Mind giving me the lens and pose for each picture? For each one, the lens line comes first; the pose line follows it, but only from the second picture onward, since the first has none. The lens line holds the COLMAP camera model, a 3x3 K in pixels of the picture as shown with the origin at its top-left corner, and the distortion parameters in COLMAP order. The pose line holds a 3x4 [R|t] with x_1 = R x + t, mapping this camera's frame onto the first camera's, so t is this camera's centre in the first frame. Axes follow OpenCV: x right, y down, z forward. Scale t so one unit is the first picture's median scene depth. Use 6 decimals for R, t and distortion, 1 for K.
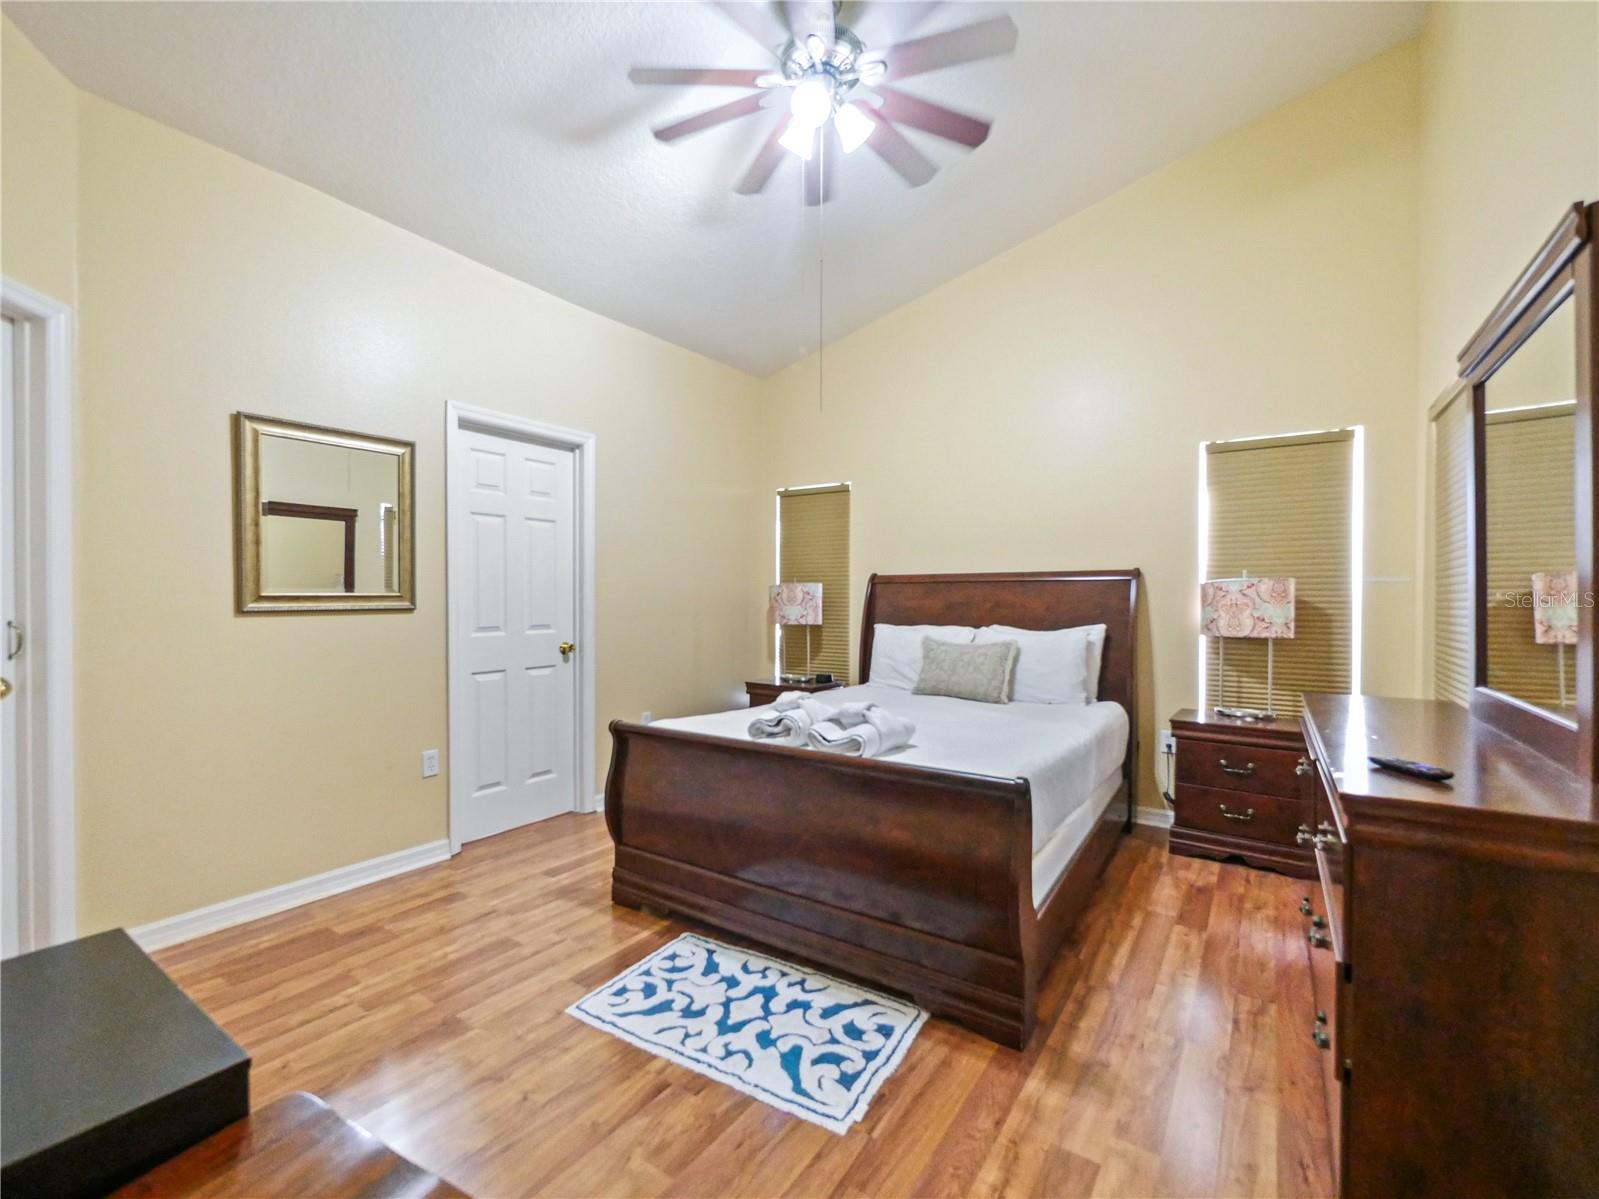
lens RADIAL K [[690.1, 0, 798.8], [0, 690.1, 604.5], [0, 0, 1]] dist [-0.000152, -0.000501]
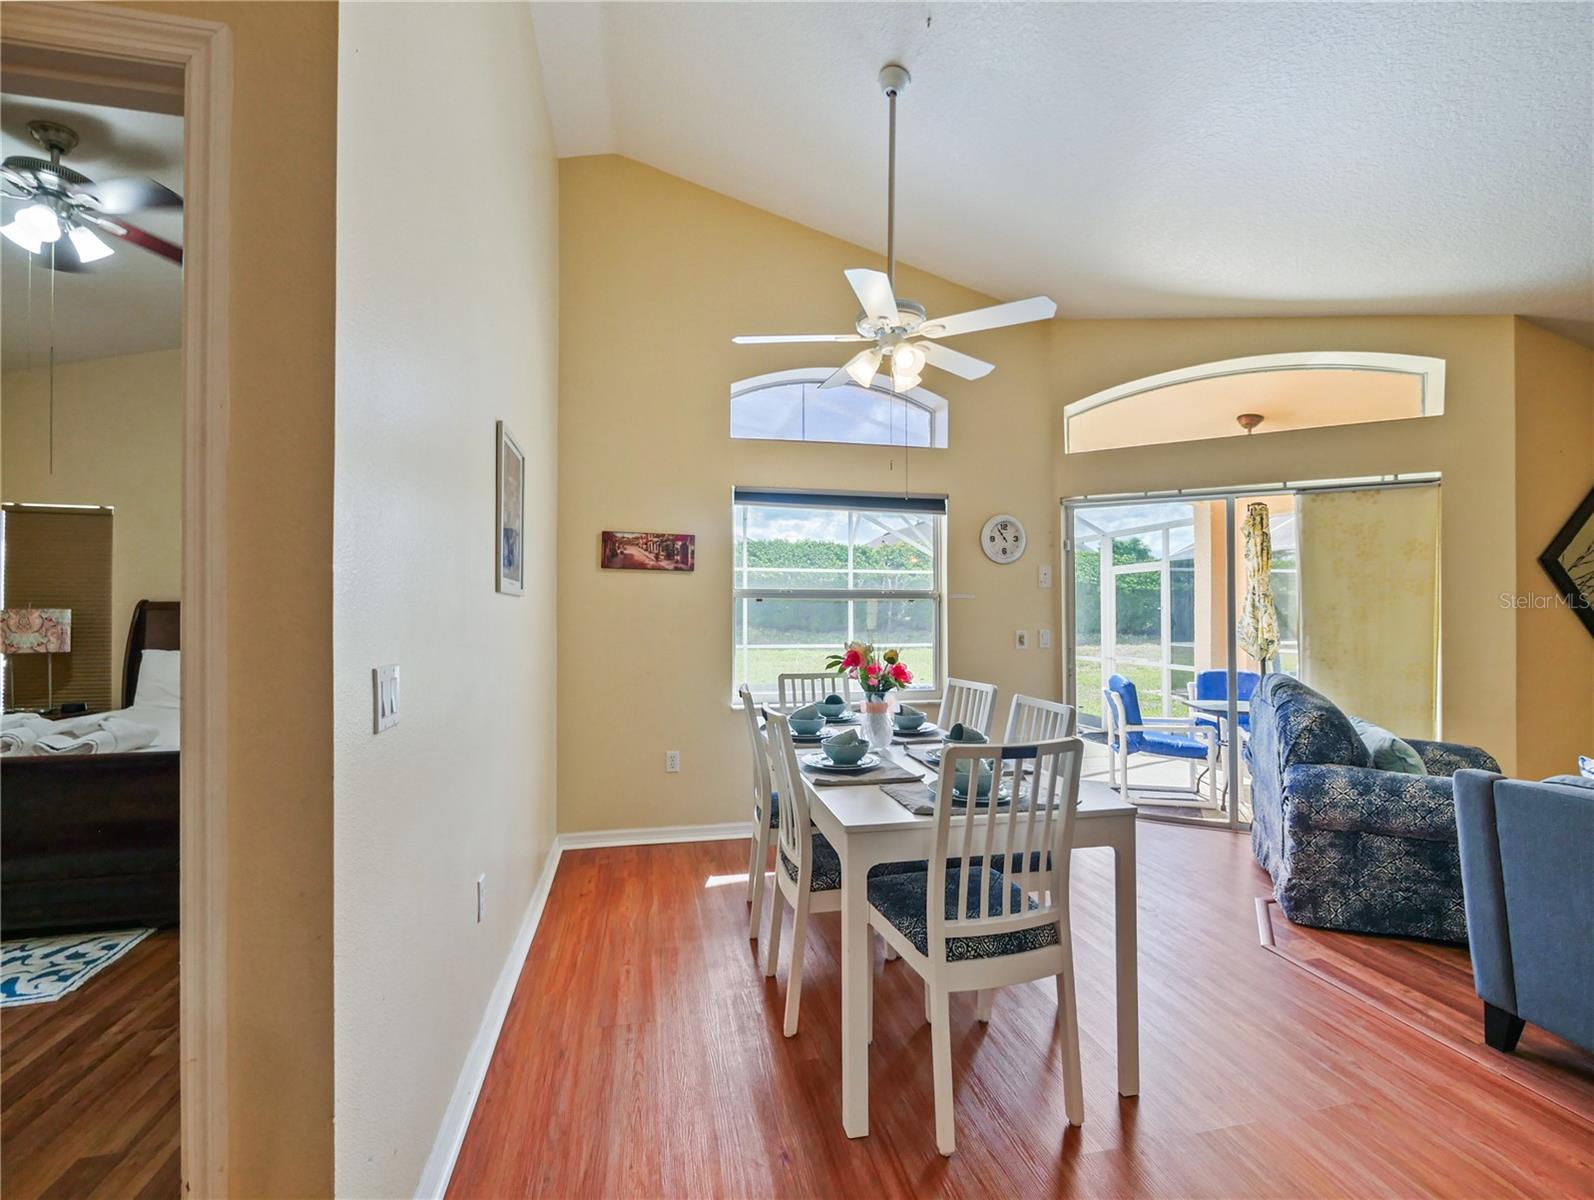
lens RADIAL K [[692.0, 0, 789.1], [0, 692.0, 612.7], [0, 0, 1]] dist [-0.003039, -0.000059]
pose [[0.687561, 0.003010, 0.726120, 0.049343], [0.005390, 0.999943, -0.009248, -0.023330], [-0.726107, 0.010272, 0.687505, -0.798861]]
